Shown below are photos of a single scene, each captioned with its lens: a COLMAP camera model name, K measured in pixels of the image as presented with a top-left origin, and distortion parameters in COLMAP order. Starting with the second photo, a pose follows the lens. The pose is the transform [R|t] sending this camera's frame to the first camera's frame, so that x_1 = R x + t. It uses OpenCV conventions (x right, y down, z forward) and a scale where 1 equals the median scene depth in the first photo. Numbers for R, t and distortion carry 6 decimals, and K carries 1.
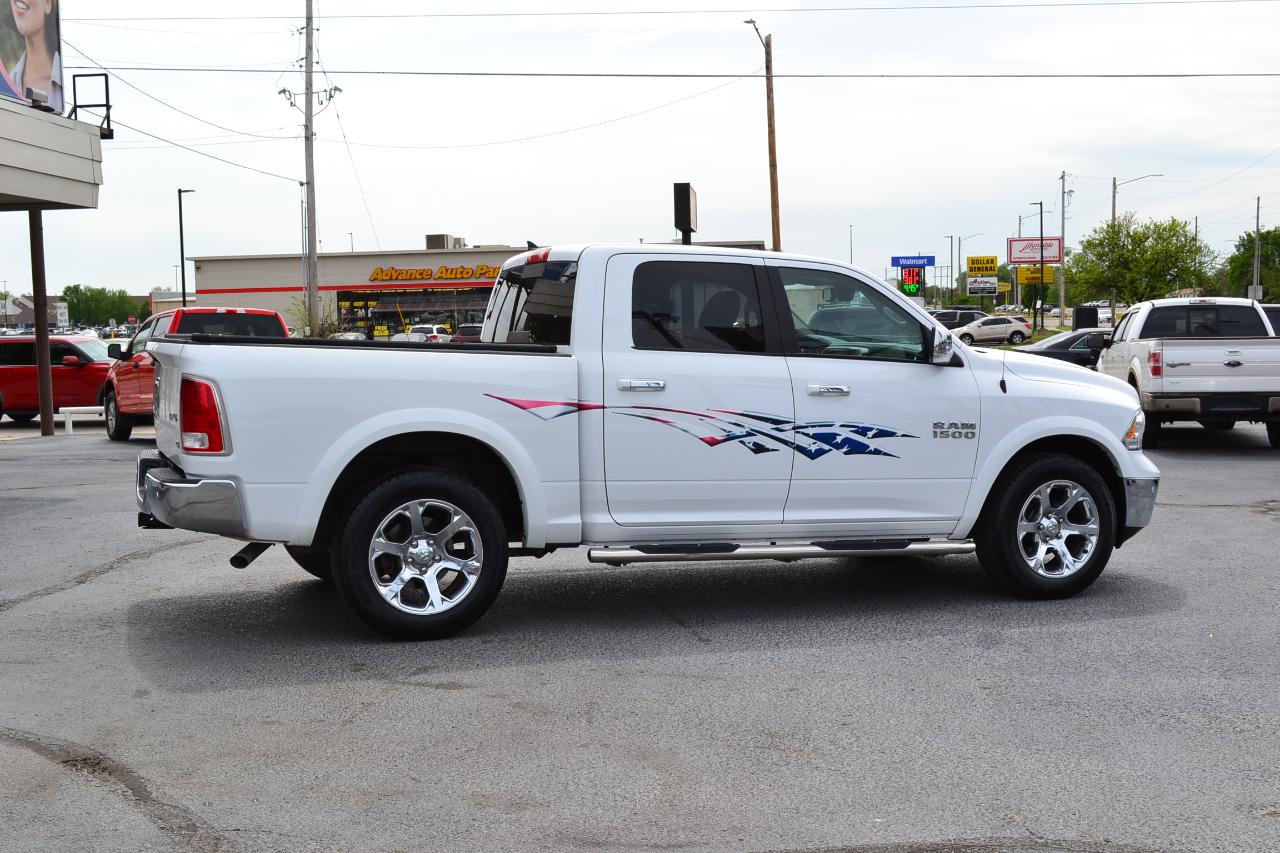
lens RADIAL K [[1540.1, 0, 627.1], [0, 1540.1, 430.5], [0, 0, 1]] dist [-0.047220, 0.000000]
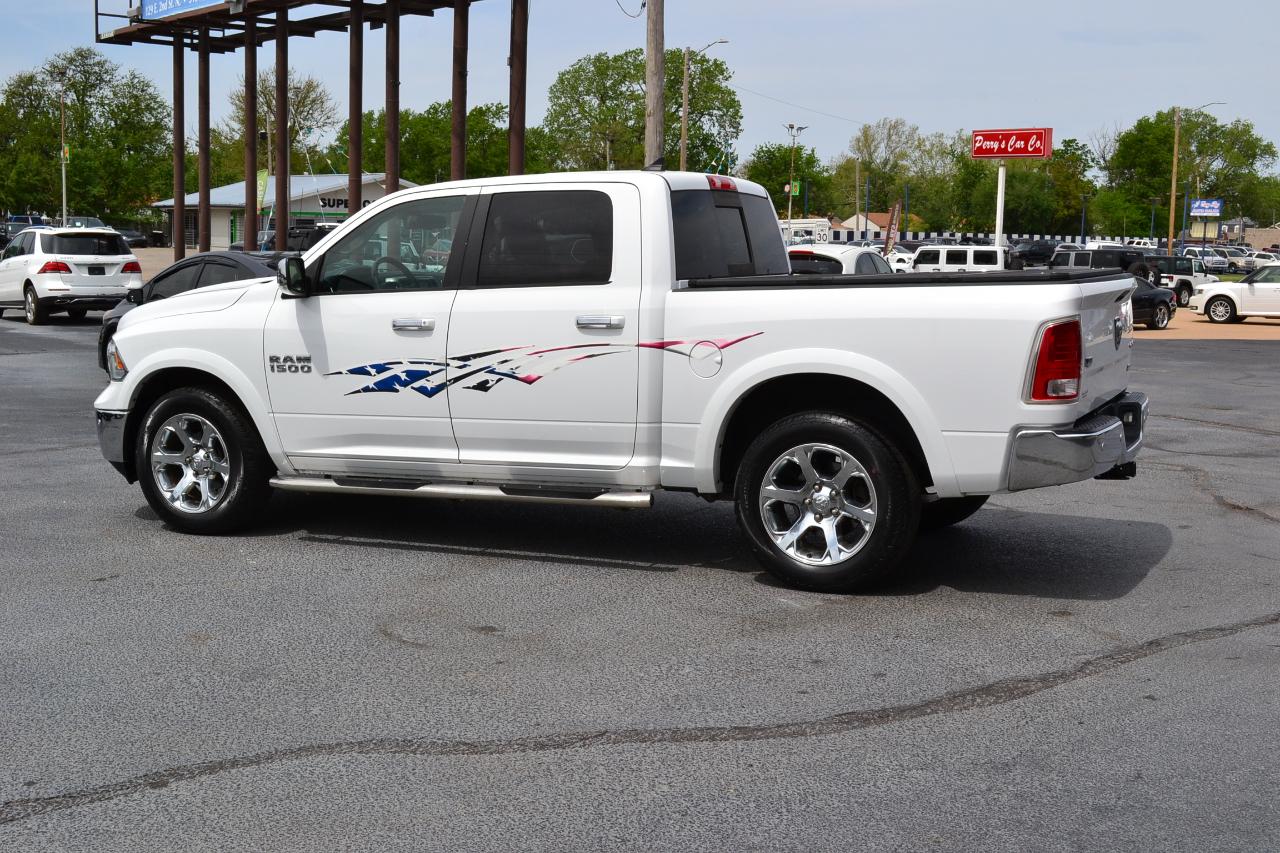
lens RADIAL K [[1540.1, 0, 633.7], [0, 1540.1, 427.9], [0, 0, 1]] dist [-0.047220, 0.000000]
pose [[-0.690199, -0.089466, 0.718068, -0.766036], [0.043559, 0.985391, 0.164641, -0.132369], [-0.722307, 0.144914, -0.676219, 1.822880]]
